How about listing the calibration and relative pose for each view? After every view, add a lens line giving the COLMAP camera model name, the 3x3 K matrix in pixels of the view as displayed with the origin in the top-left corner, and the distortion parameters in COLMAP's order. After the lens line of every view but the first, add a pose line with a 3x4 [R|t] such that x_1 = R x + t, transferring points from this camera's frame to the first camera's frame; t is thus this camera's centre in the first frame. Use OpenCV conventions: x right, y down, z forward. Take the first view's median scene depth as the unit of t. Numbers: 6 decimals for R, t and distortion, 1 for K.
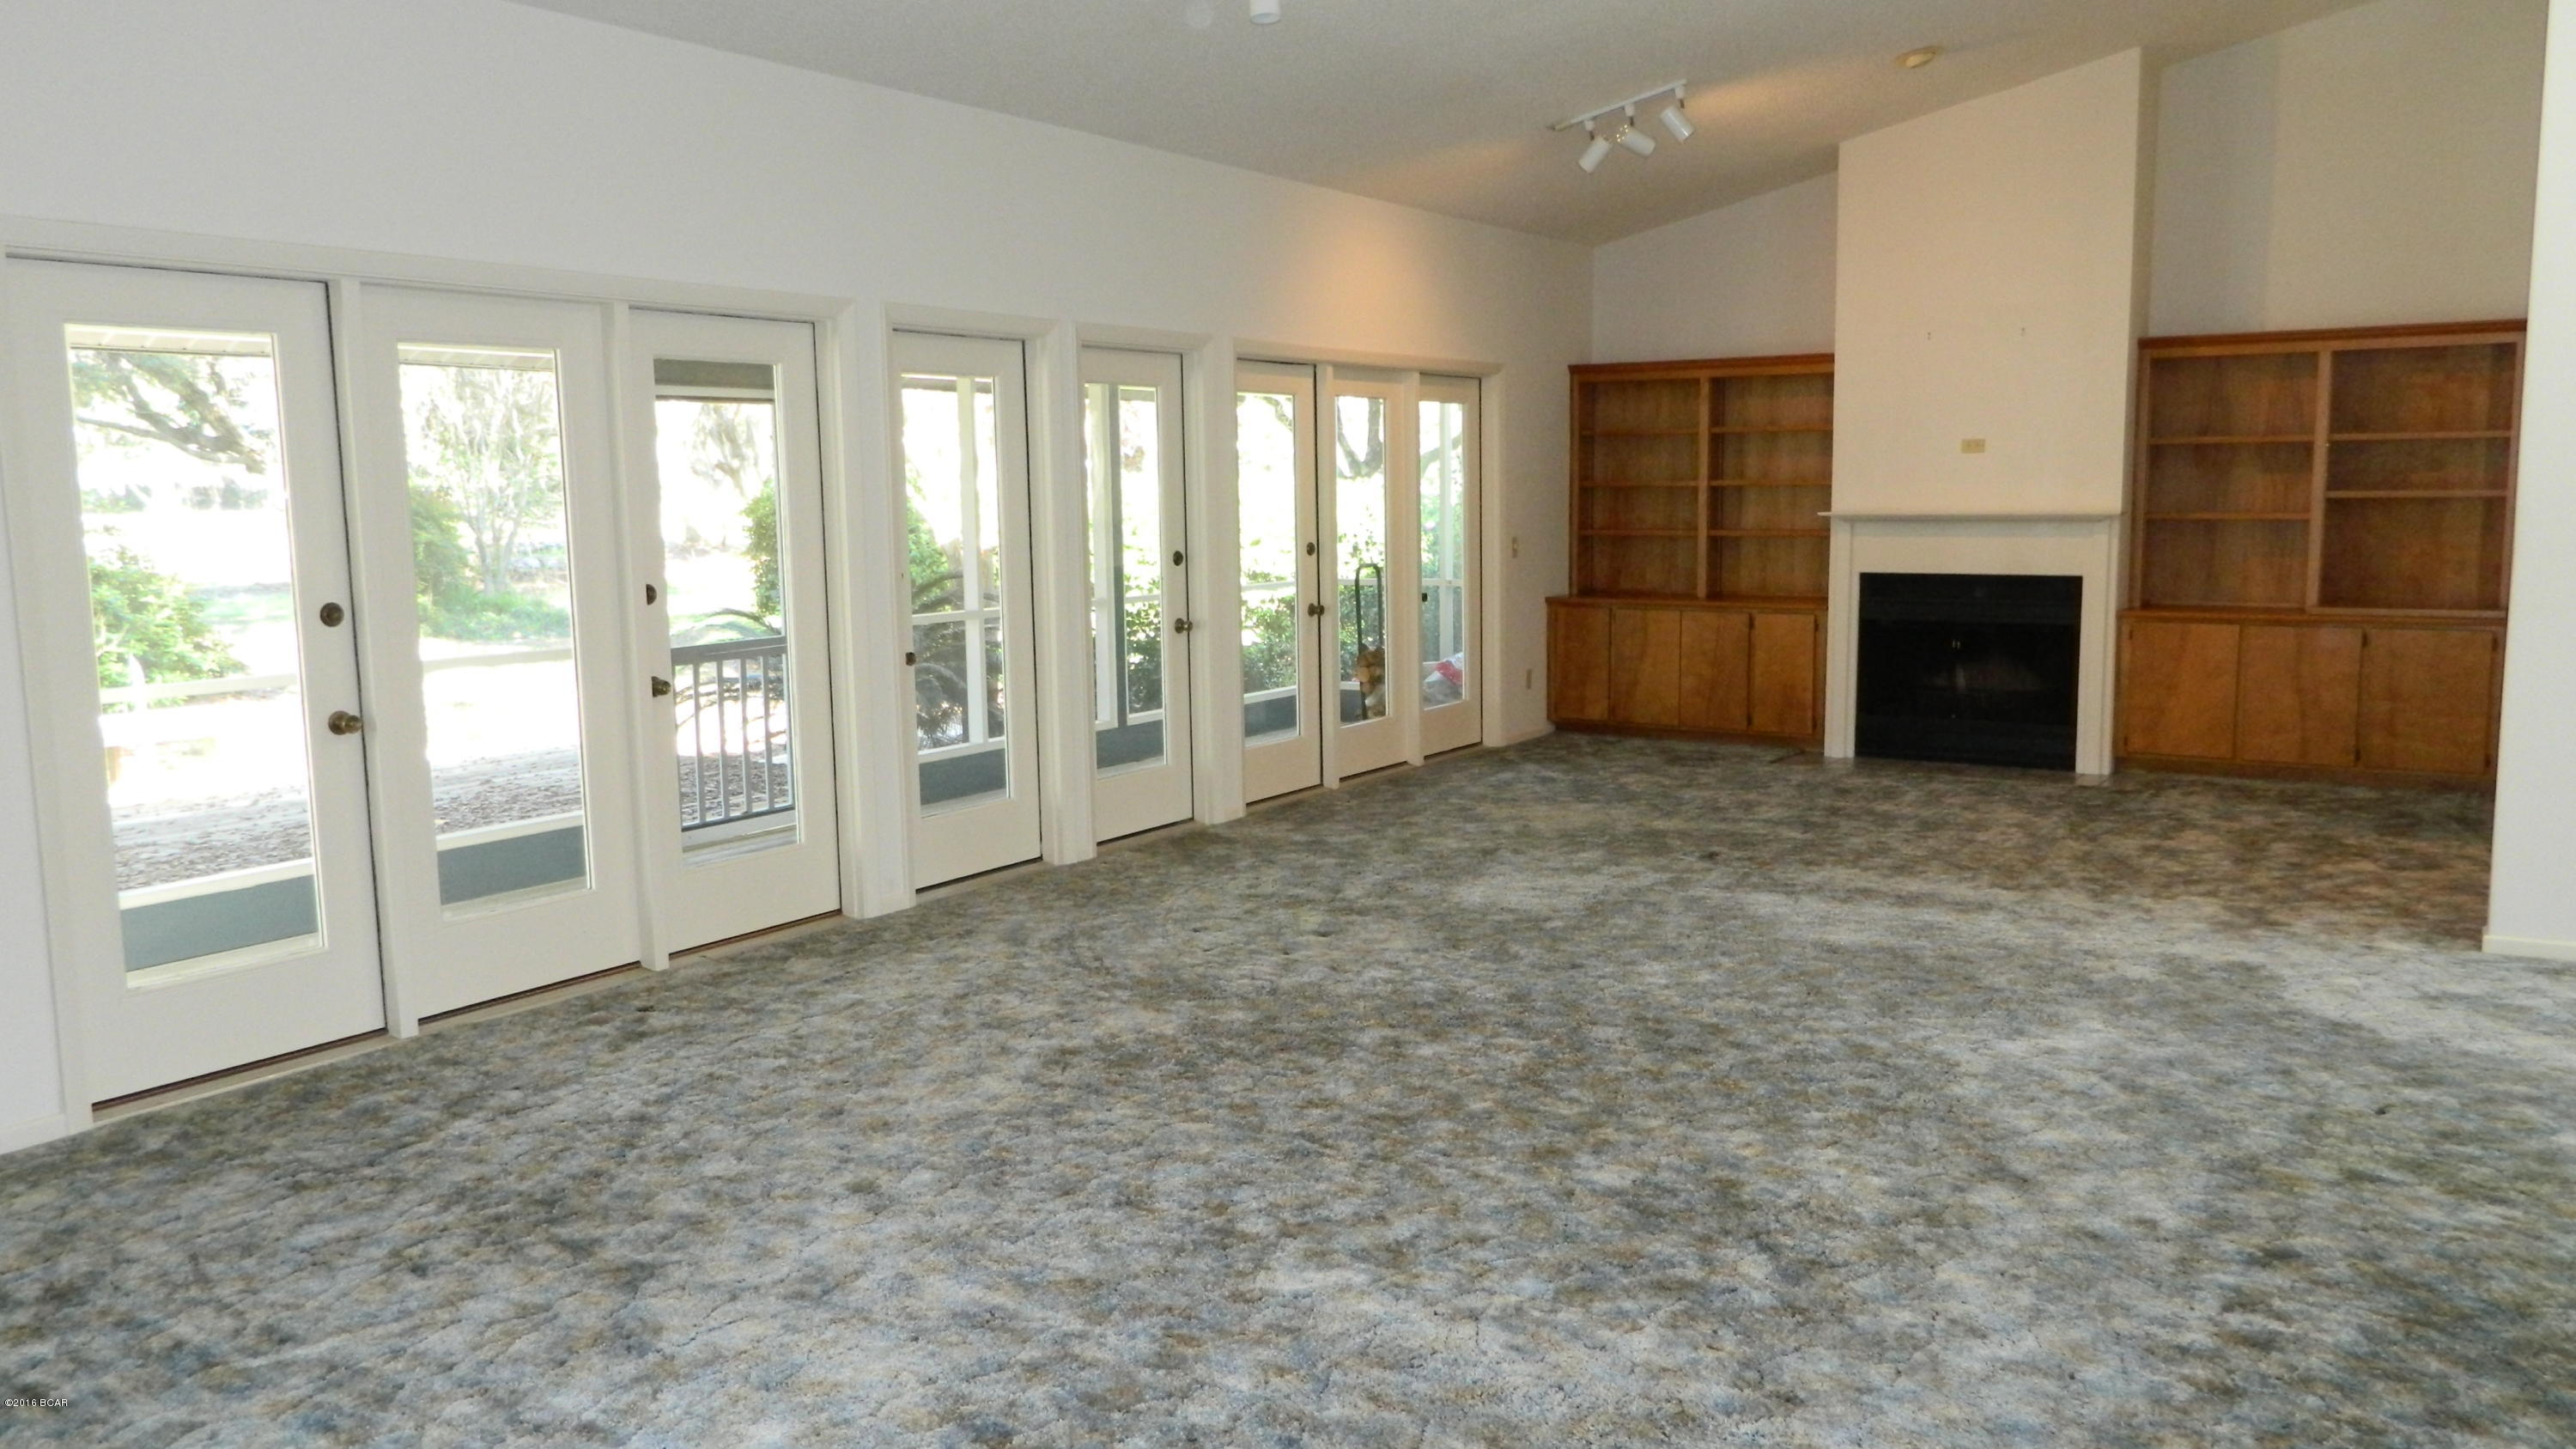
lens RADIAL K [[1903.3, 0, 1279.3], [0, 1903.3, 720.9], [0, 0, 1]] dist [-0.005882, 0.003081]
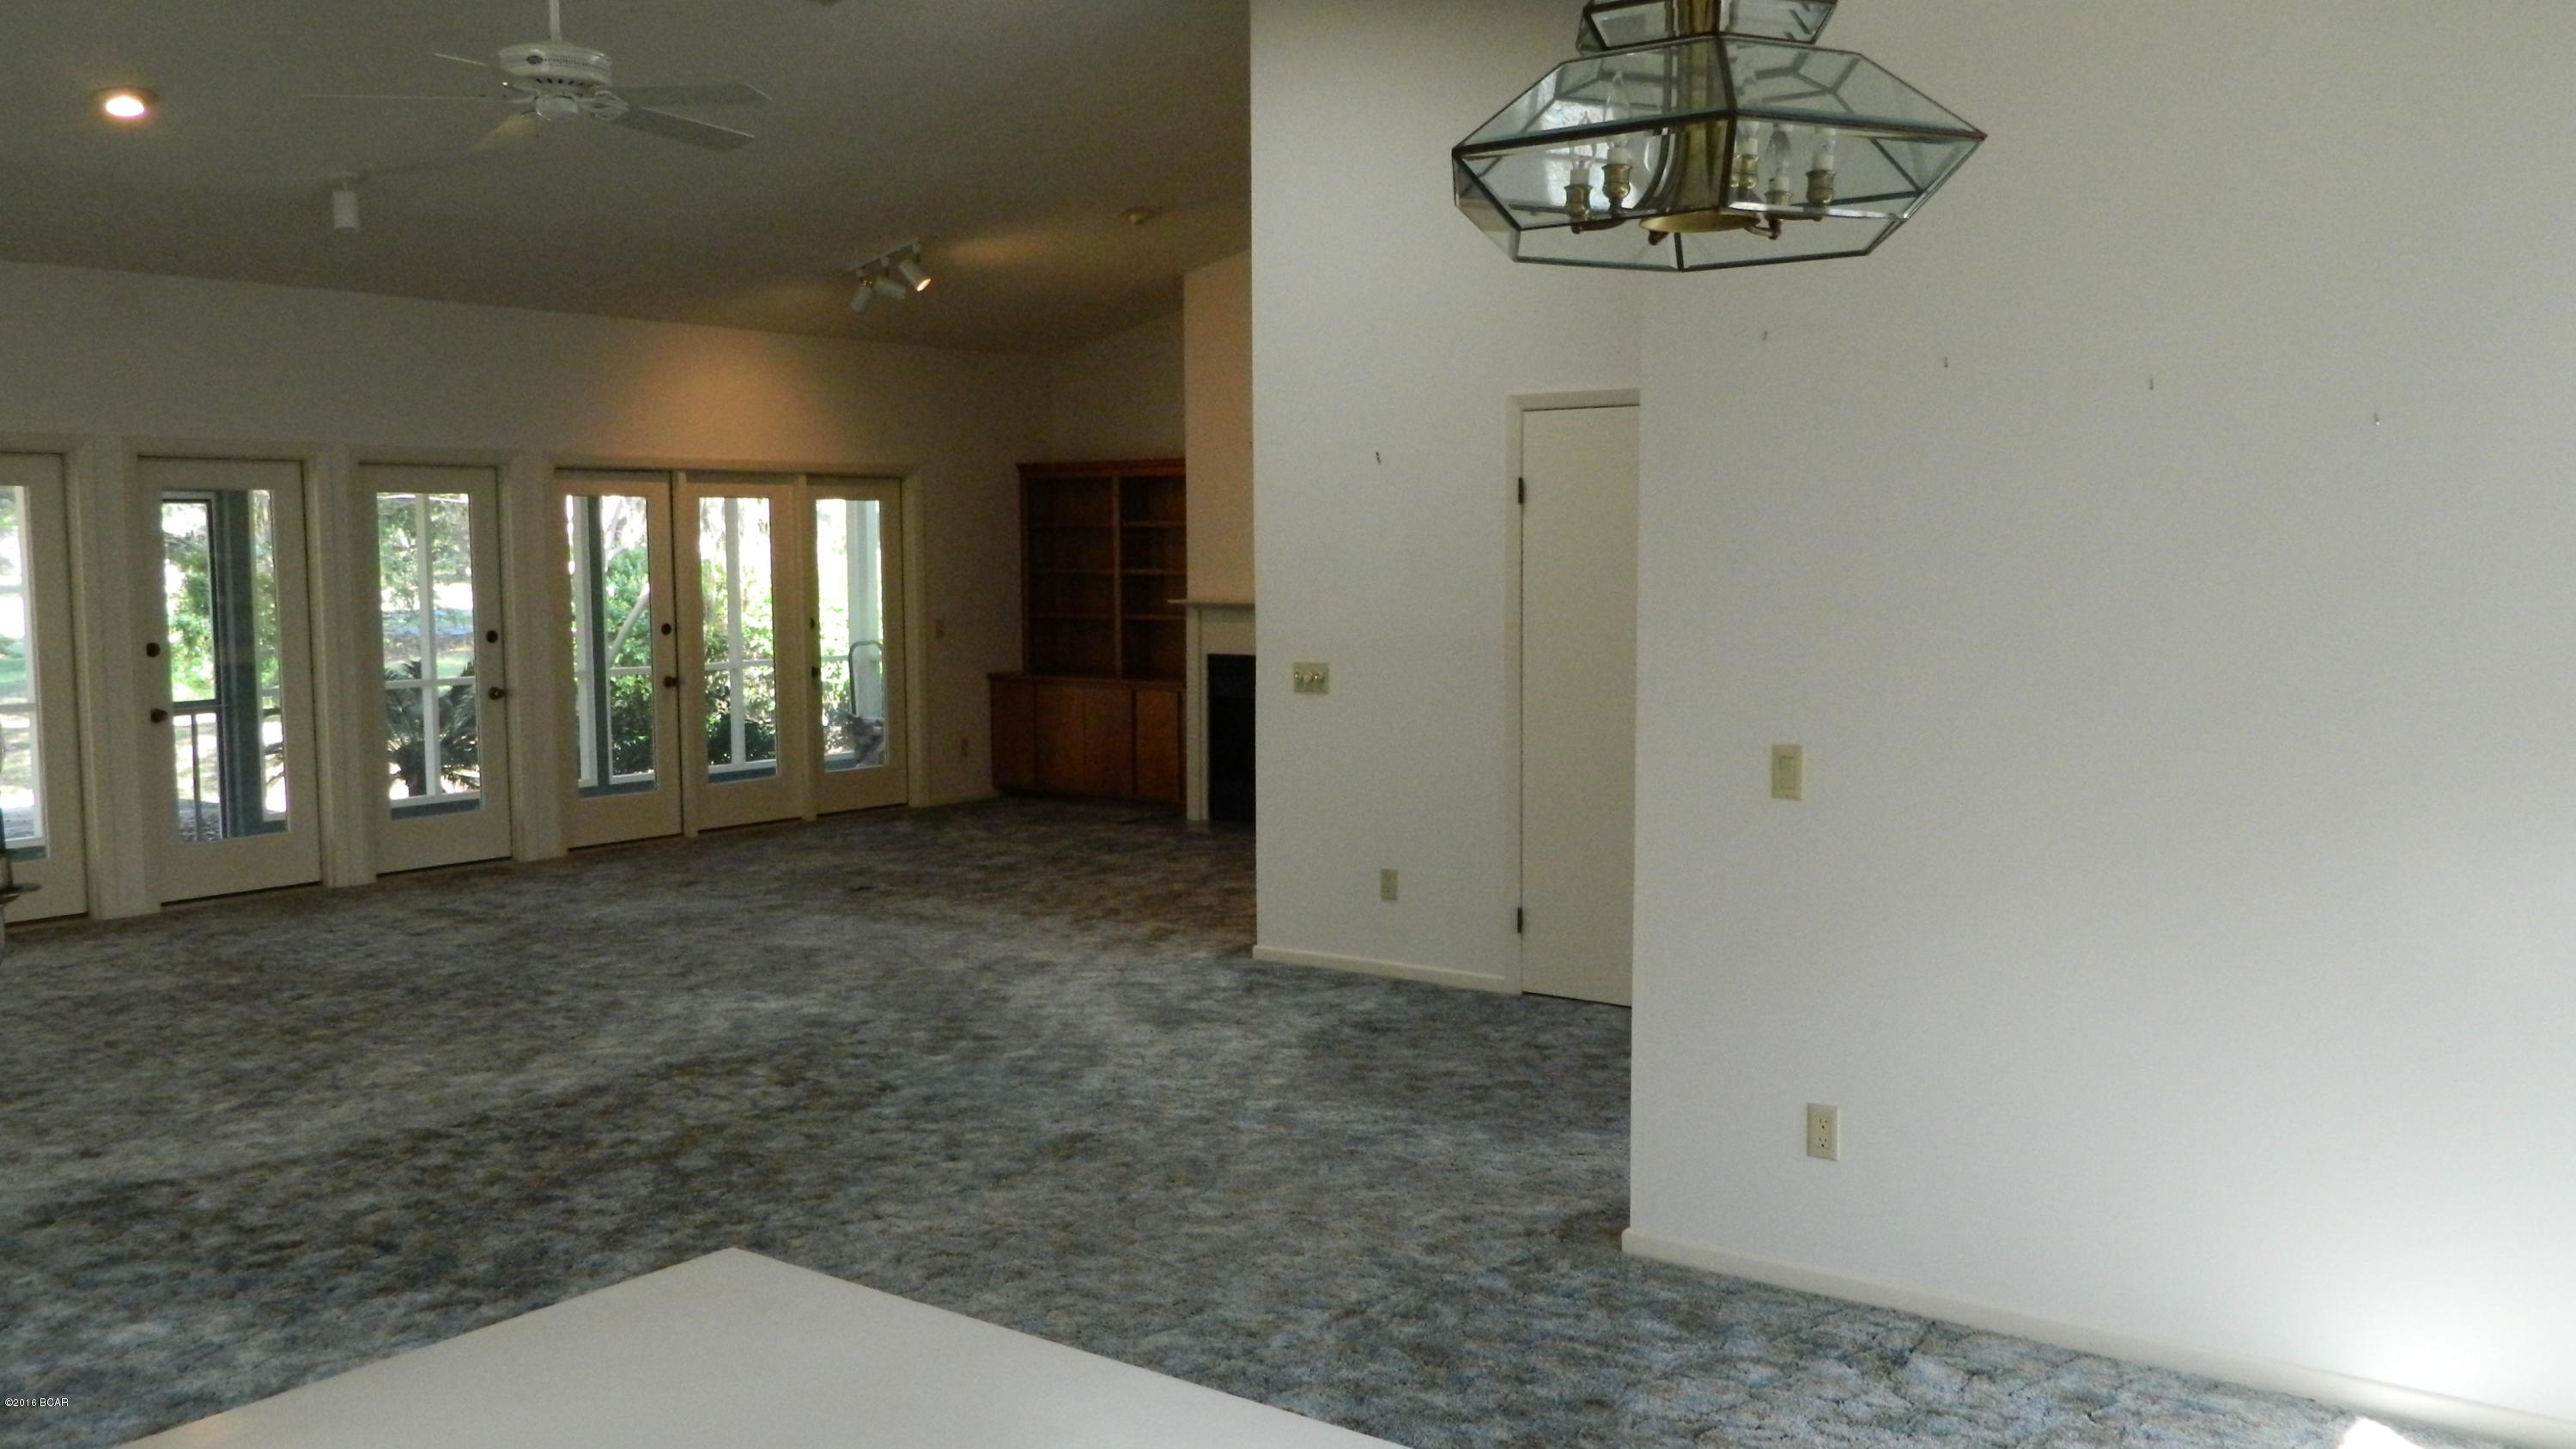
lens RADIAL K [[2144.5, 0, 1279.7], [0, 2144.5, 732.3], [0, 0, 1]] dist [0.015795, -0.006357]
pose [[0.997462, 0.013048, -0.069990, 0.433845], [-0.015637, 0.999209, -0.036569, 0.012679], [0.069458, 0.037570, 0.996877, -0.247765]]
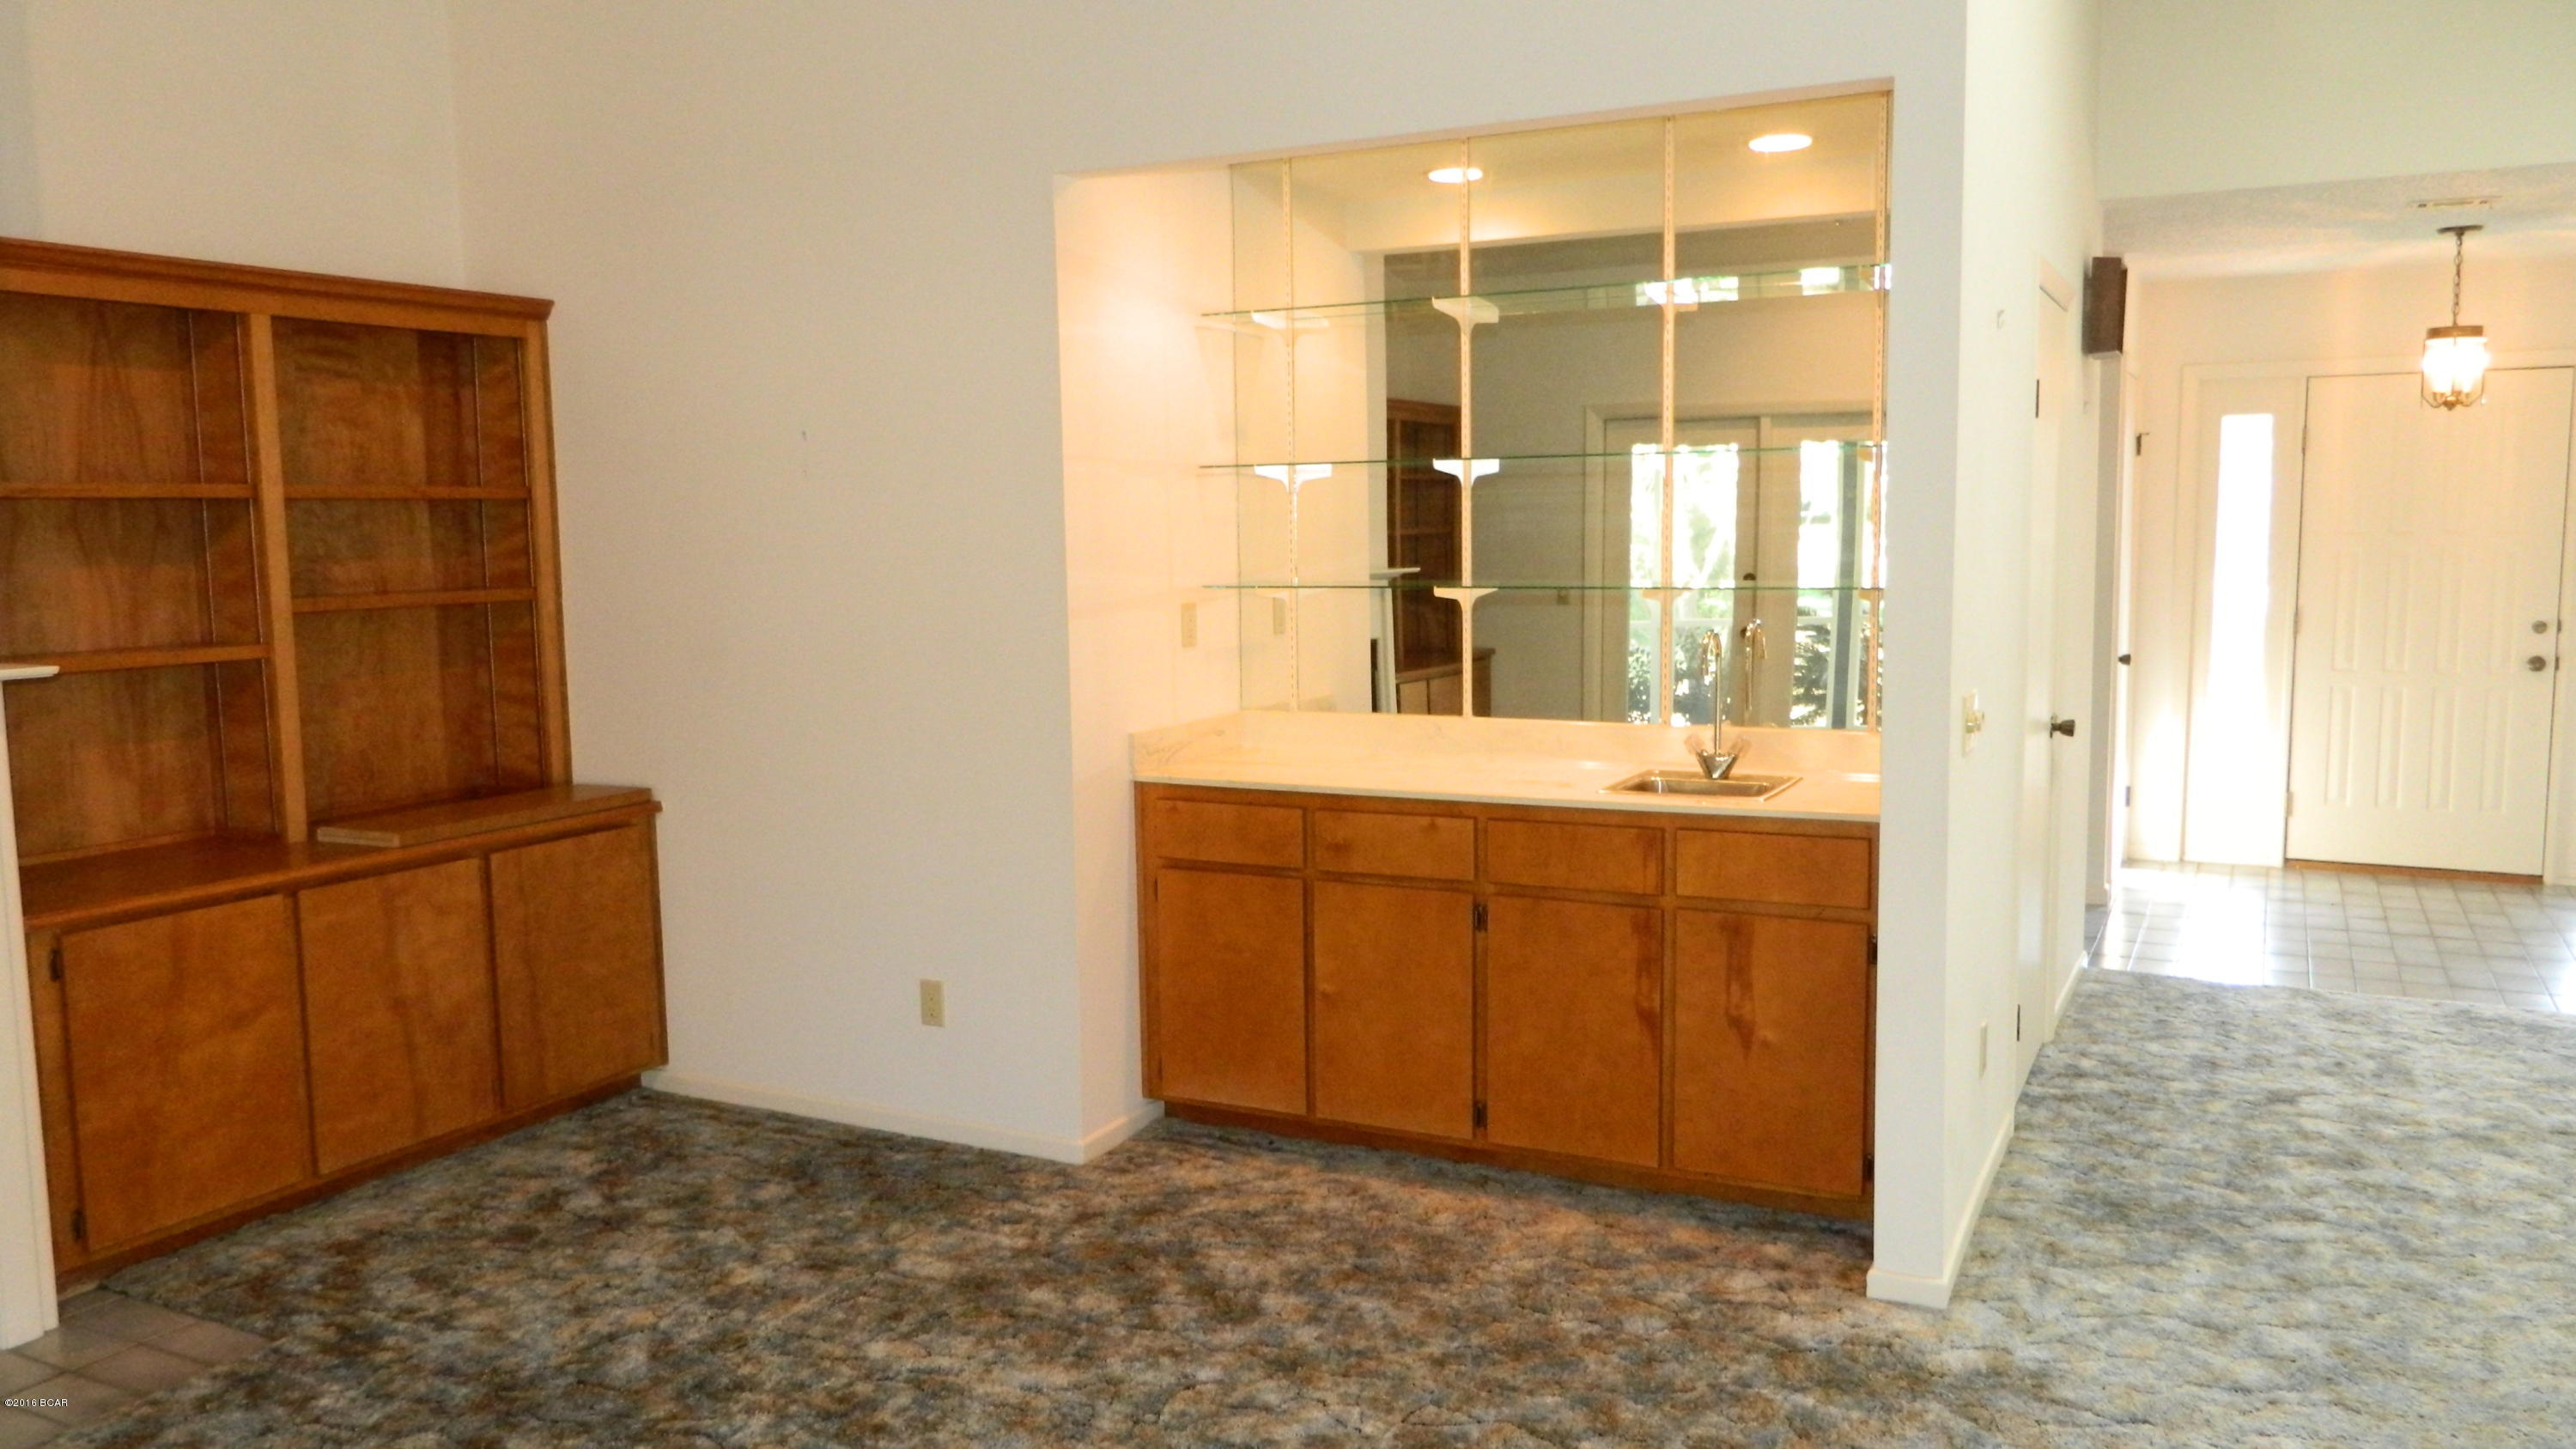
lens RADIAL K [[1903.3, 0, 1279.8], [0, 1903.3, 730.9], [0, 0, 1]] dist [-0.005882, 0.003081]
pose [[-0.107007, -0.094832, 0.989725, 0.025207], [0.138691, 0.984285, 0.109305, -0.095513], [-0.984538, 0.148963, -0.092173, 0.720188]]
